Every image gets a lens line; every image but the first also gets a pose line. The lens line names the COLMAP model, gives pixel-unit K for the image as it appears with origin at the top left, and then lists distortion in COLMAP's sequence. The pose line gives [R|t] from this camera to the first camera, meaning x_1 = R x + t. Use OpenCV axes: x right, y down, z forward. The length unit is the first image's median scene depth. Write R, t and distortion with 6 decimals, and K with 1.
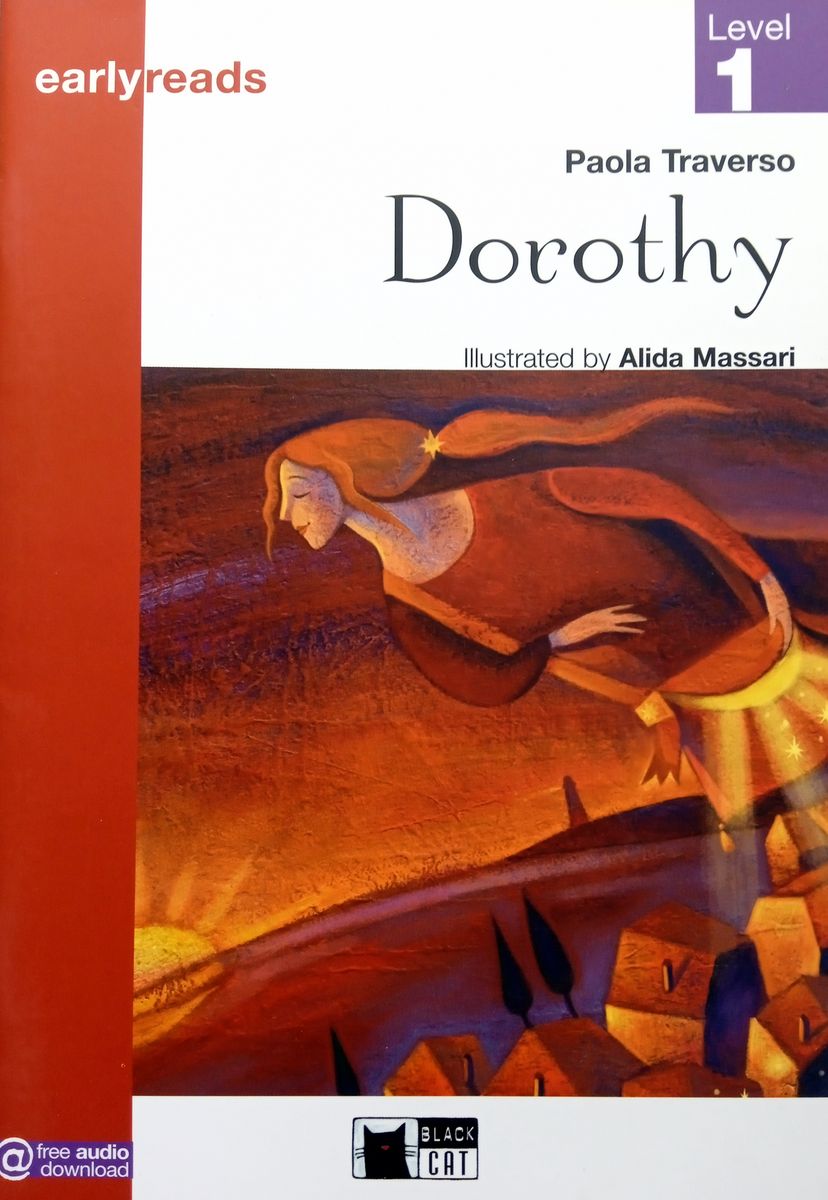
lens RADIAL K [[1001.8, 0, 414.0], [0, 1001.8, 600.0], [0, 0, 1]] dist [0.004291, -0.003887]
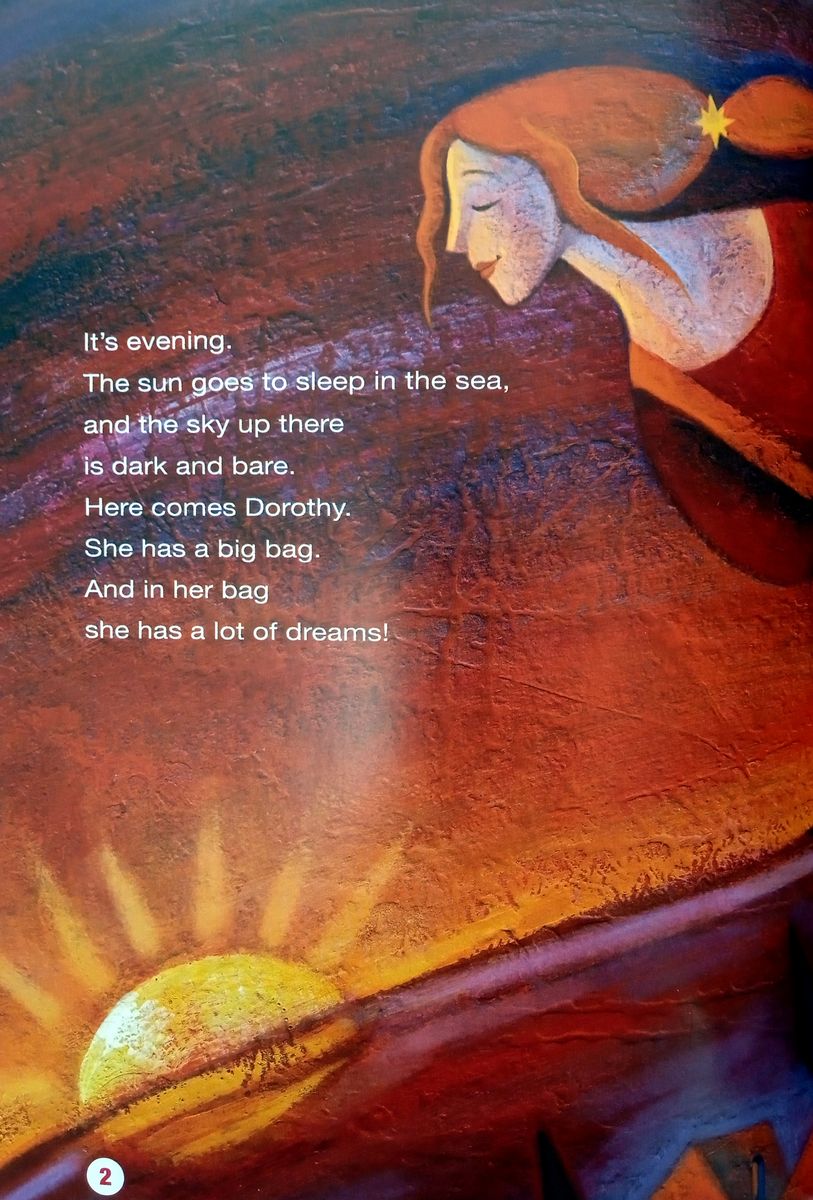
lens RADIAL K [[999.1, 0, 388.0], [0, 999.1, 601.4], [0, 0, 1]] dist [0.117726, 0.001438]
pose [[0.983724, 0.013484, -0.179179, -0.064226], [0.011044, 0.990758, 0.135192, 0.037319], [0.179345, -0.134971, 0.974484, 0.428192]]
